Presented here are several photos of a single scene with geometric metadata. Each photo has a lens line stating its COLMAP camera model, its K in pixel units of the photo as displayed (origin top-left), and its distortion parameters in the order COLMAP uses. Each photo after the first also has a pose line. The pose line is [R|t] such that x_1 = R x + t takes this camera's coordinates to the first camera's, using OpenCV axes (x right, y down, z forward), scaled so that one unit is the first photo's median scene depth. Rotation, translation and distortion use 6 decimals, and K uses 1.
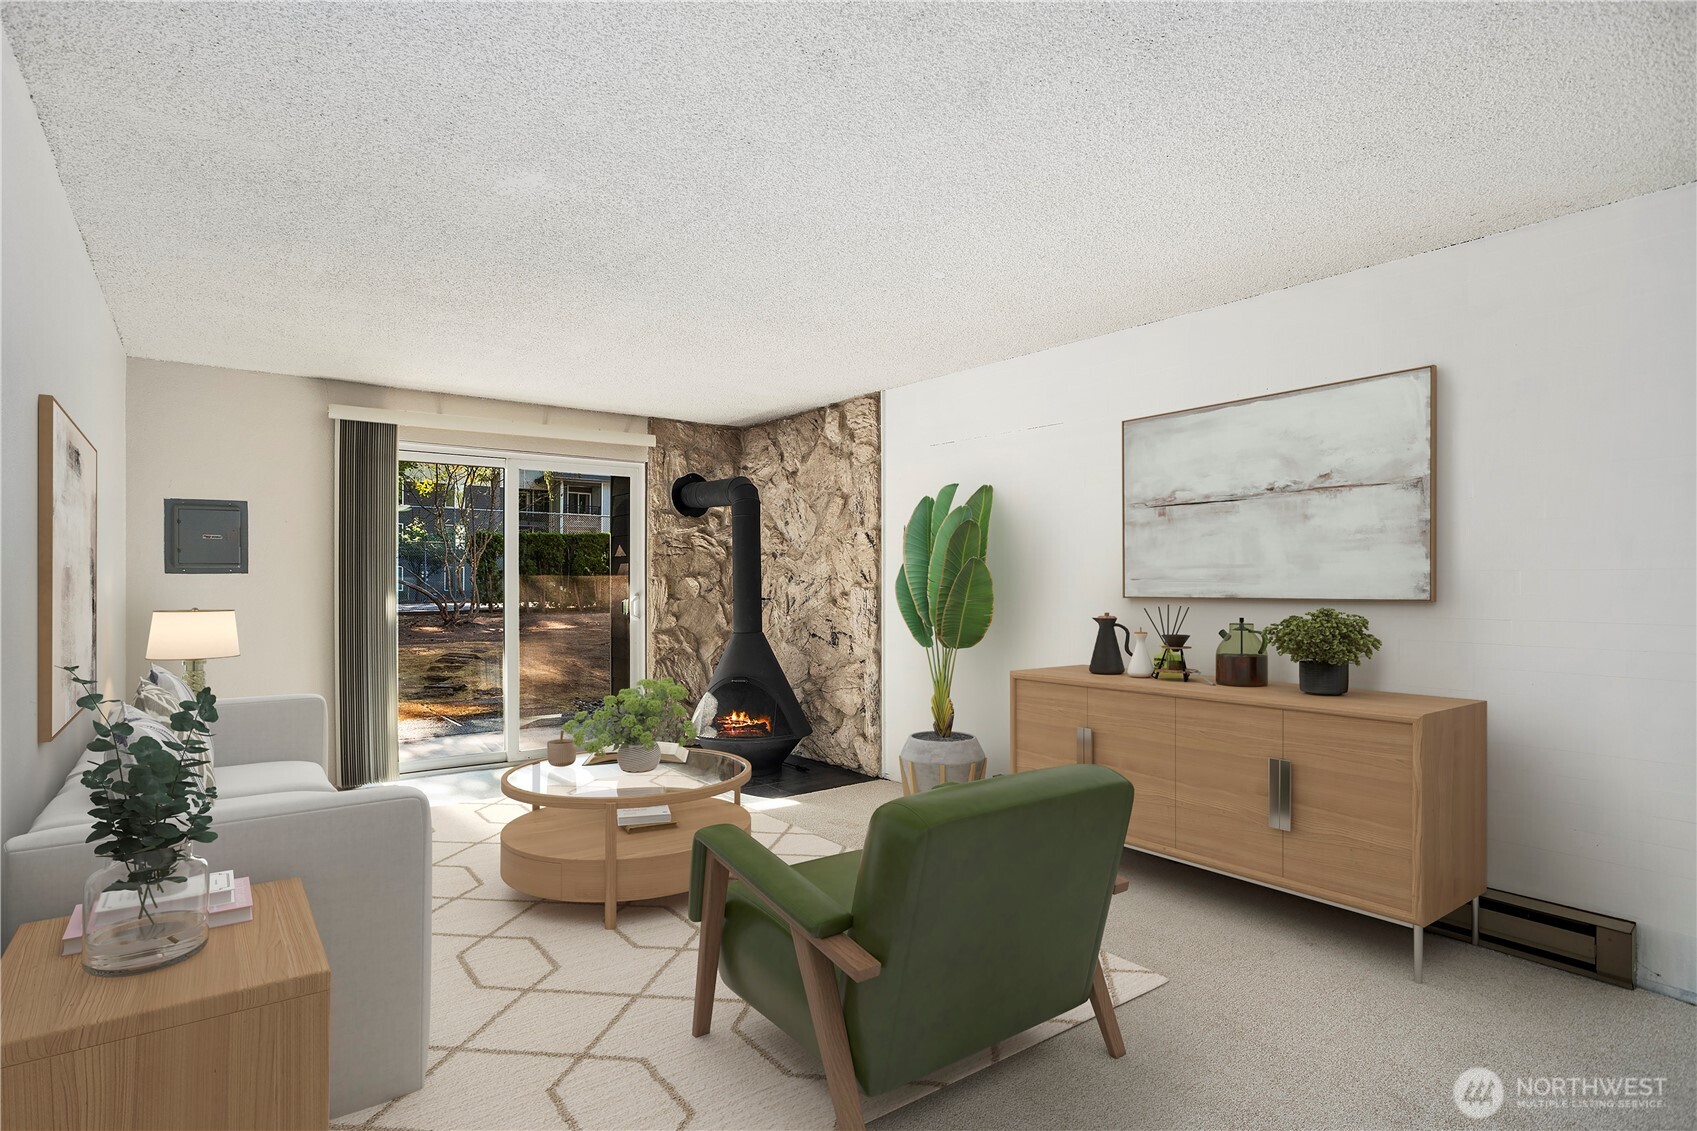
lens RADIAL K [[856.5, 0, 835.2], [0, 856.5, 566.8], [0, 0, 1]] dist [-0.068776, 0.025180]
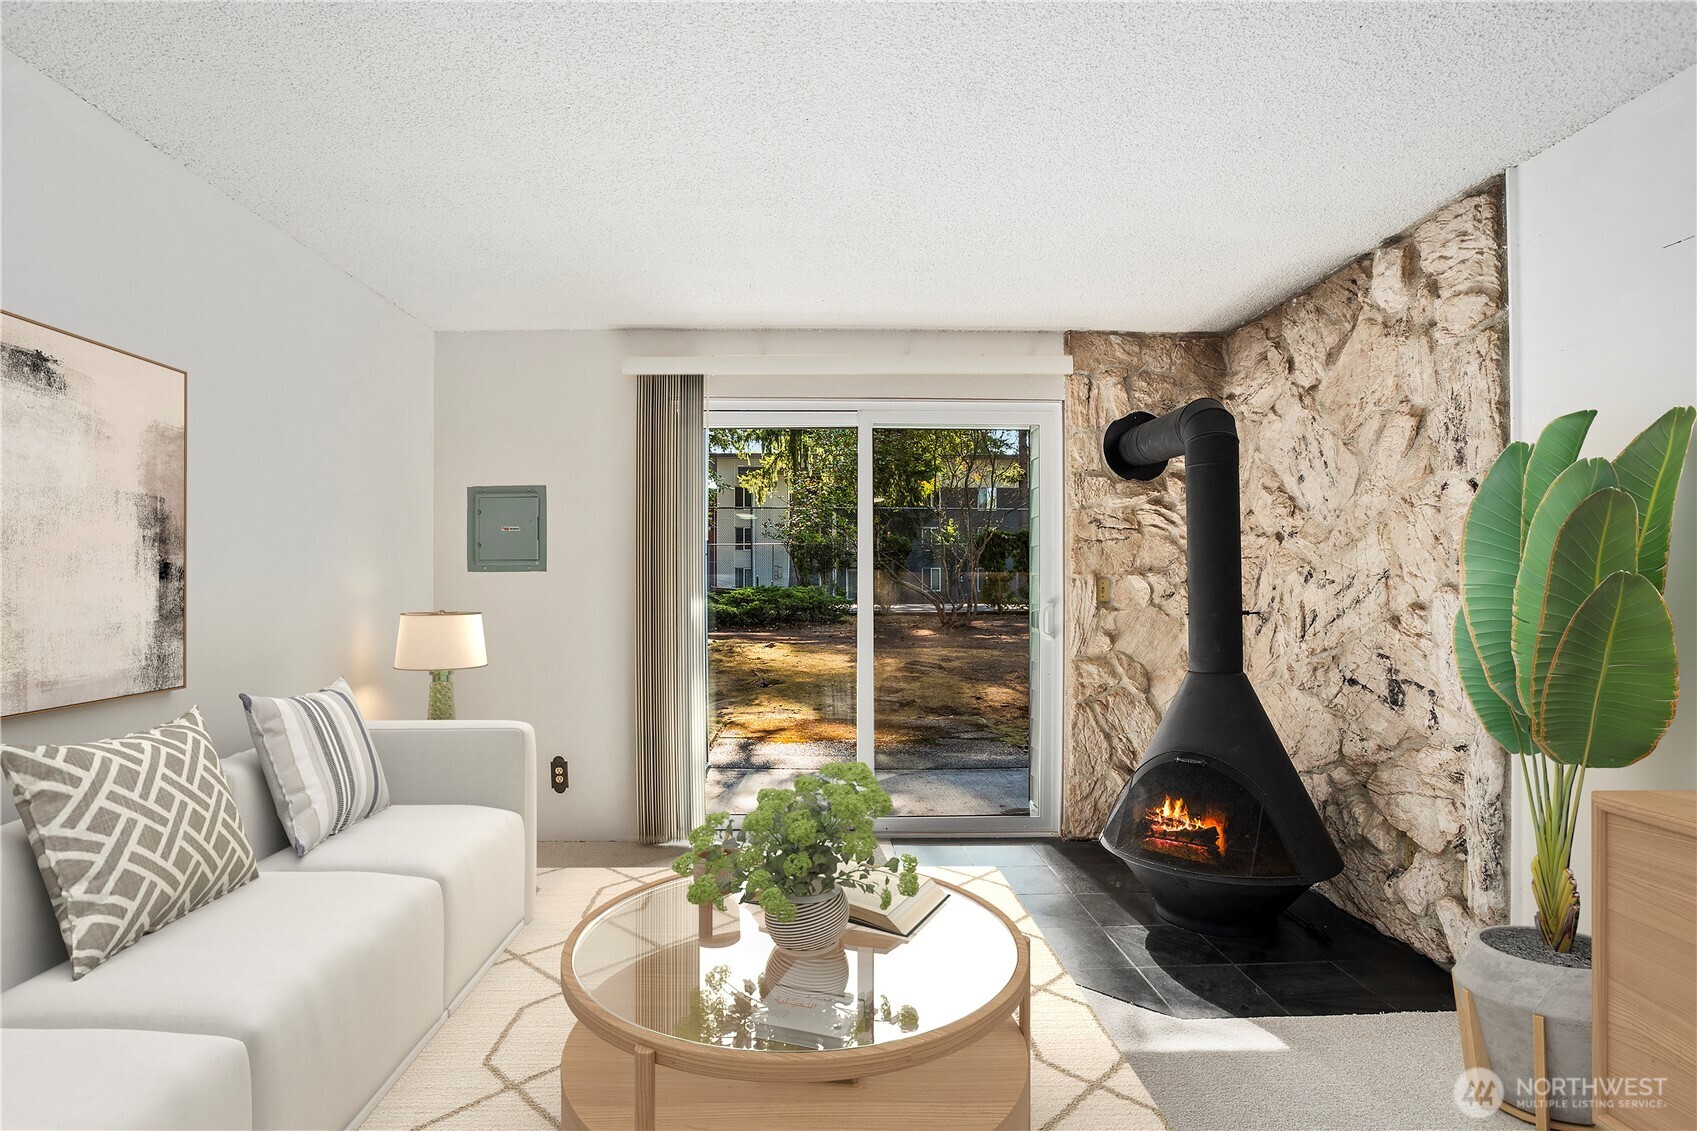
lens RADIAL K [[856.5, 0, 817.4], [0, 856.5, 578.8], [0, 0, 1]] dist [-0.068776, 0.025180]
pose [[0.807800, -0.000909, -0.589456, 0.013458], [0.008860, 0.999905, 0.010601, 0.007193], [0.589390, -0.013786, 0.807731, 0.397698]]
